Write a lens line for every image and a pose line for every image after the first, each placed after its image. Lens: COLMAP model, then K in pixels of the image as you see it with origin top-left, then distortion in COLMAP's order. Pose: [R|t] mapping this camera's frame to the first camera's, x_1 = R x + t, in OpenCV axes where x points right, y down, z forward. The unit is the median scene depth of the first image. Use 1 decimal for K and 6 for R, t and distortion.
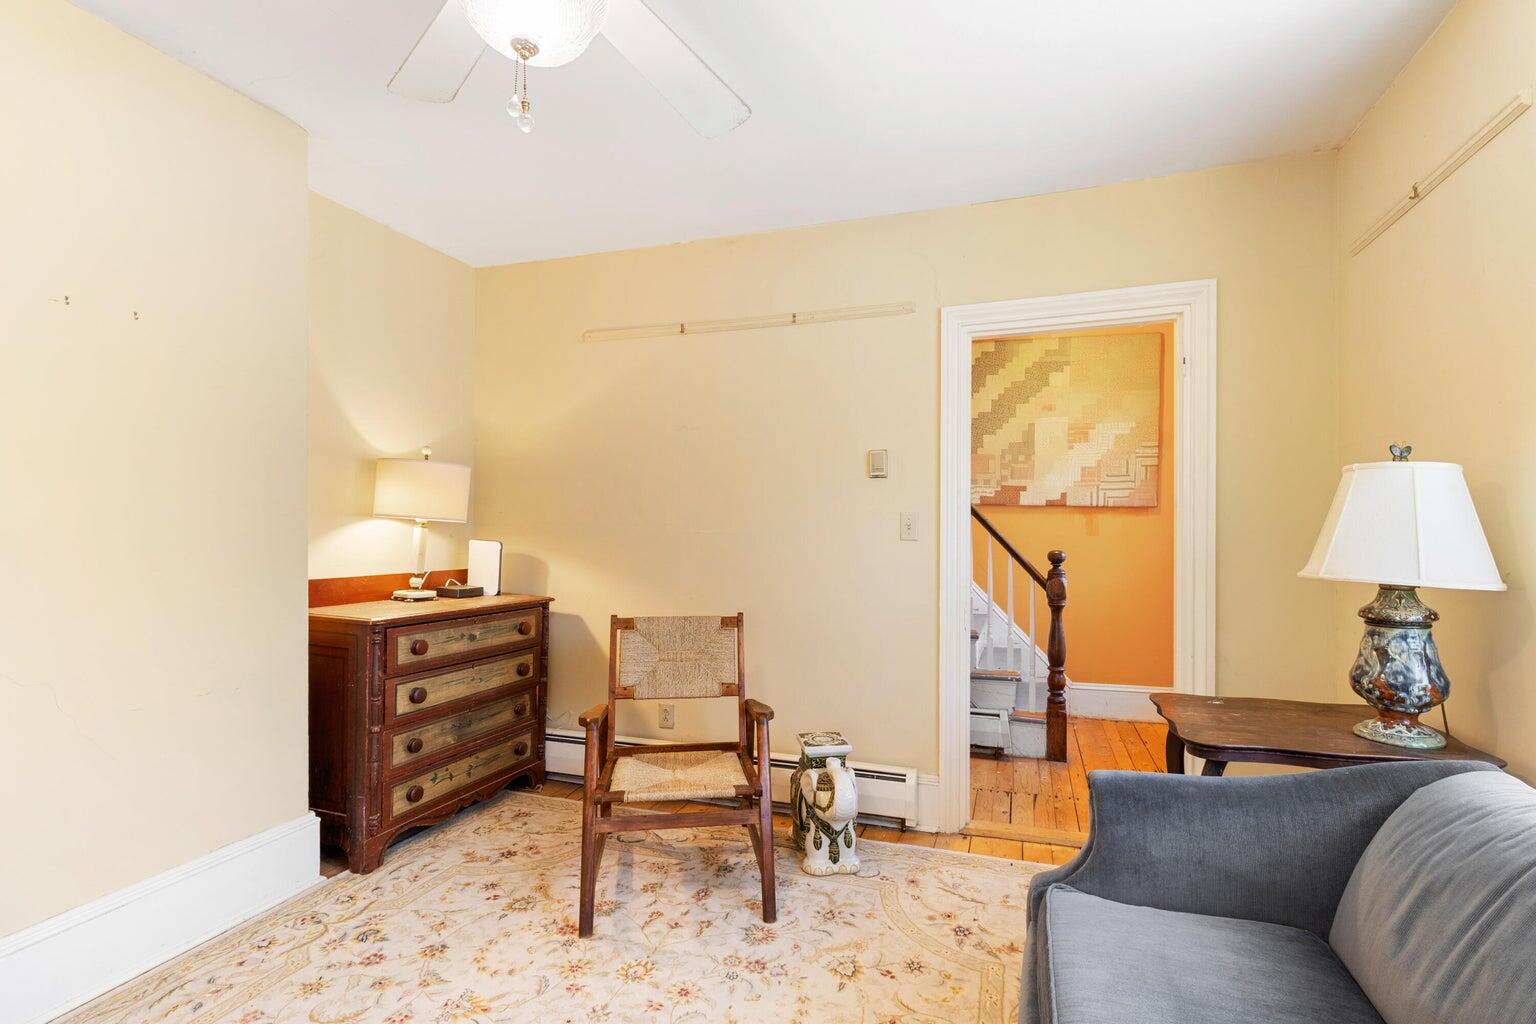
lens RADIAL K [[724.0, 0, 771.5], [0, 724.0, 522.0], [0, 0, 1]] dist [0.001362, 0.000574]
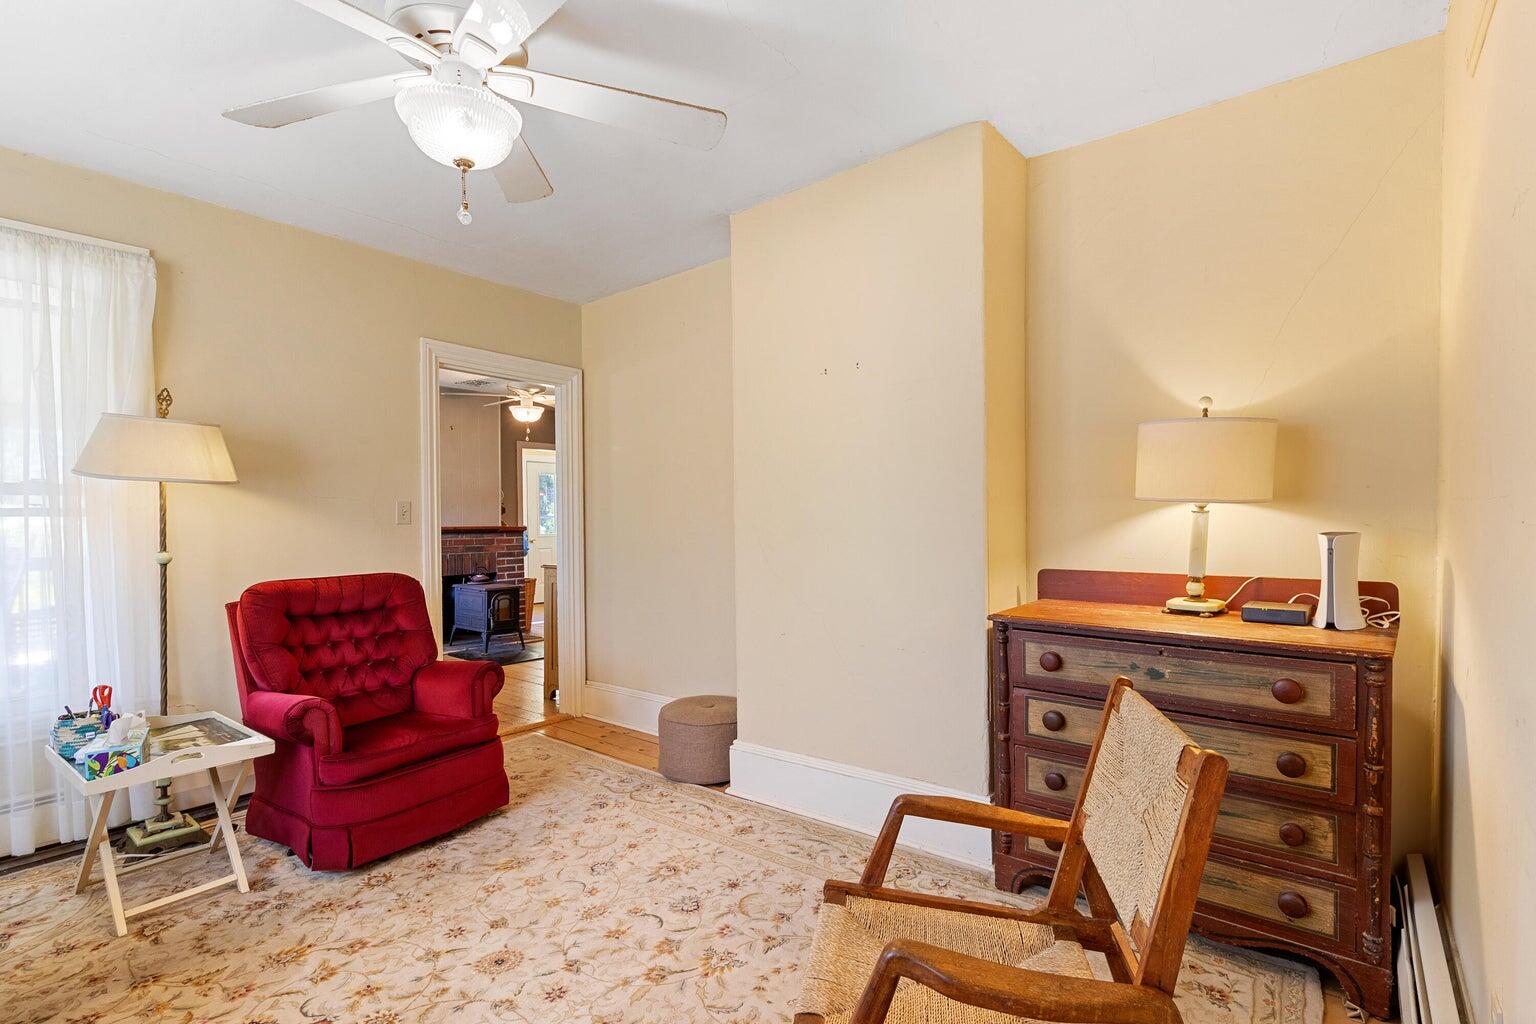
lens RADIAL K [[724.0, 0, 783.0], [0, 724.0, 525.8], [0, 0, 1]] dist [0.001362, 0.000574]
pose [[-0.319927, 0.007568, -0.947412, 0.548763], [0.012646, 0.999913, 0.003717, 0.021174], [0.947358, -0.010791, -0.319995, 1.425911]]
